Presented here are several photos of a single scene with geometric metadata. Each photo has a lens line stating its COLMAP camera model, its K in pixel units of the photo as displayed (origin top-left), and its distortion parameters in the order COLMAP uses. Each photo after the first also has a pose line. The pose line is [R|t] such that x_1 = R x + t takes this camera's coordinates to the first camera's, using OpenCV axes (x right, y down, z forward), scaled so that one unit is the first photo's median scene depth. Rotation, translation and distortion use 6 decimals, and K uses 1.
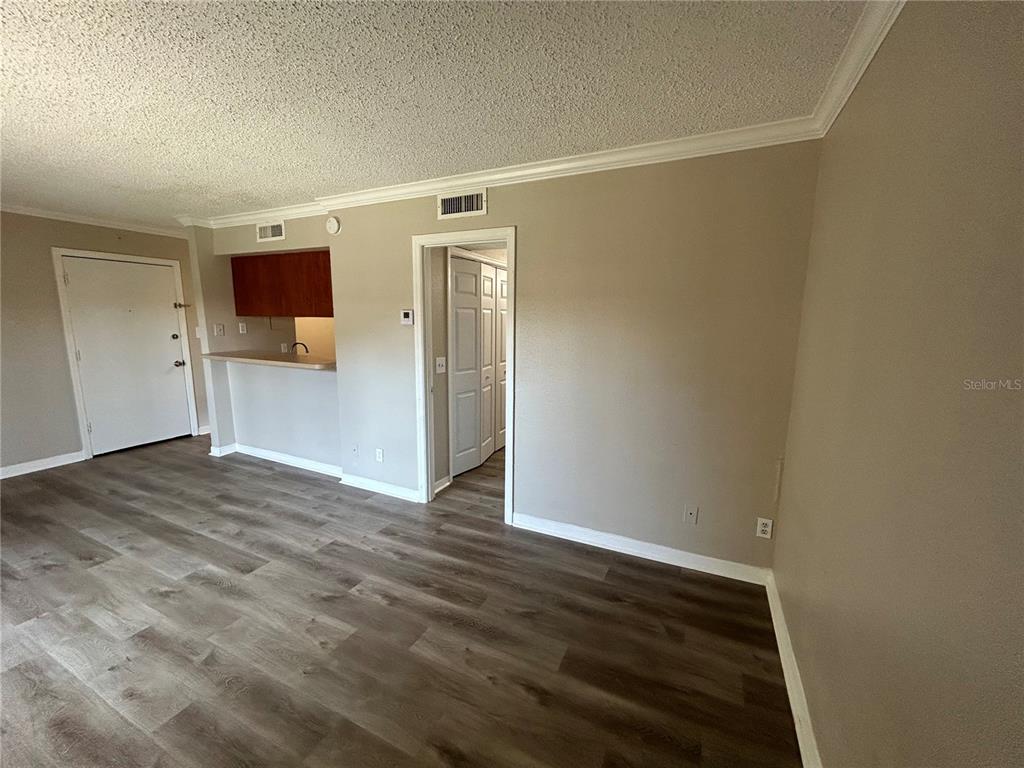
lens RADIAL K [[416.4, 0, 512.7], [0, 416.4, 383.8], [0, 0, 1]] dist [-0.000624, 0.000340]
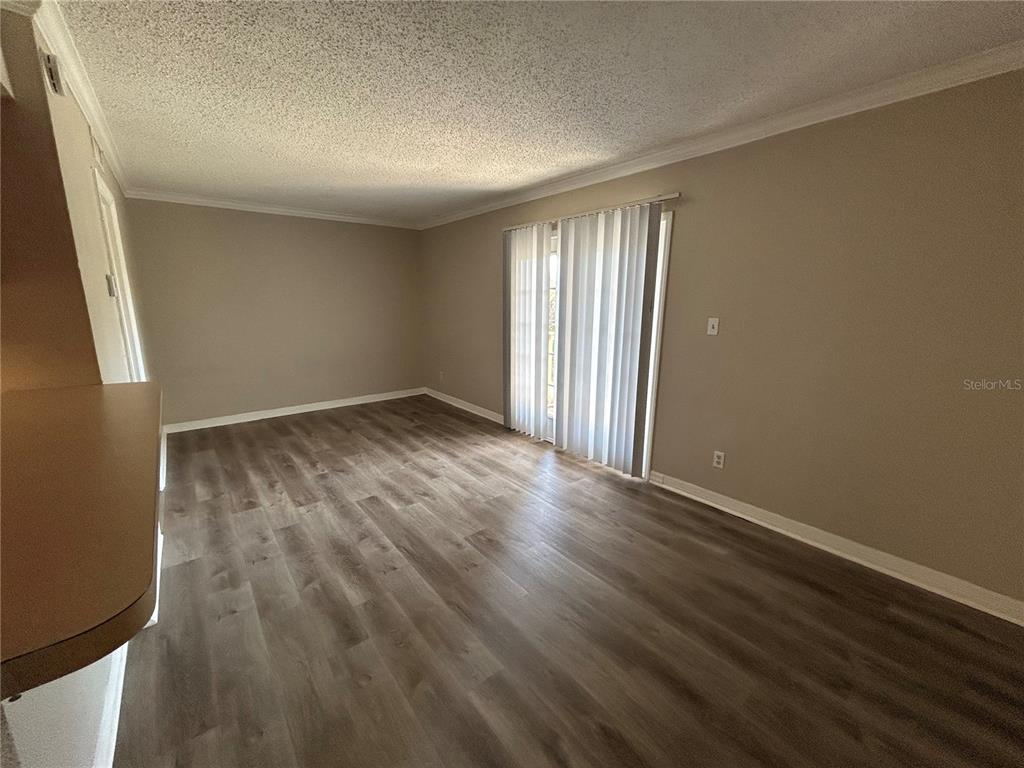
lens RADIAL K [[416.4, 0, 512.7], [0, 416.4, 383.8], [0, 0, 1]] dist [-0.000624, 0.000340]
pose [[-0.900163, -0.105188, 0.422661, -1.169308], [0.052523, 0.937103, 0.345078, -0.214796], [-0.432375, 0.332826, -0.838021, 1.361351]]
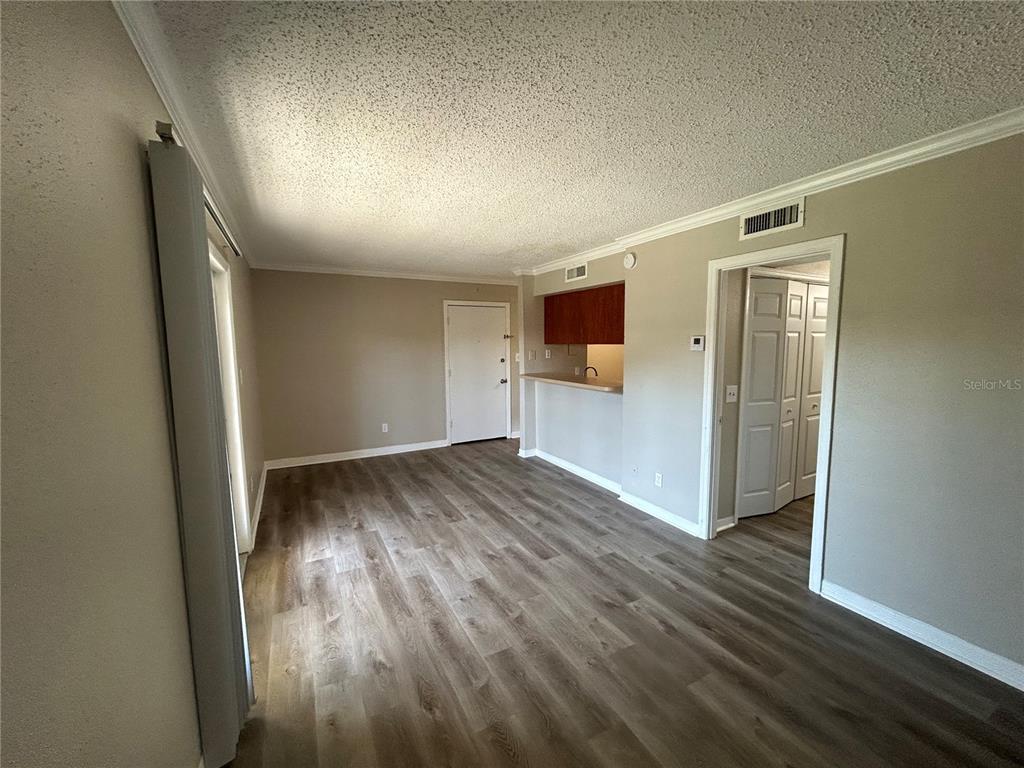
lens RADIAL K [[416.4, 0, 512.7], [0, 416.4, 383.8], [0, 0, 1]] dist [-0.000624, 0.000340]
pose [[0.805597, 0.042035, -0.590972, -0.020574], [-0.076380, 0.996525, -0.033238, 0.000915], [0.587521, 0.071915, 0.806007, -0.039663]]
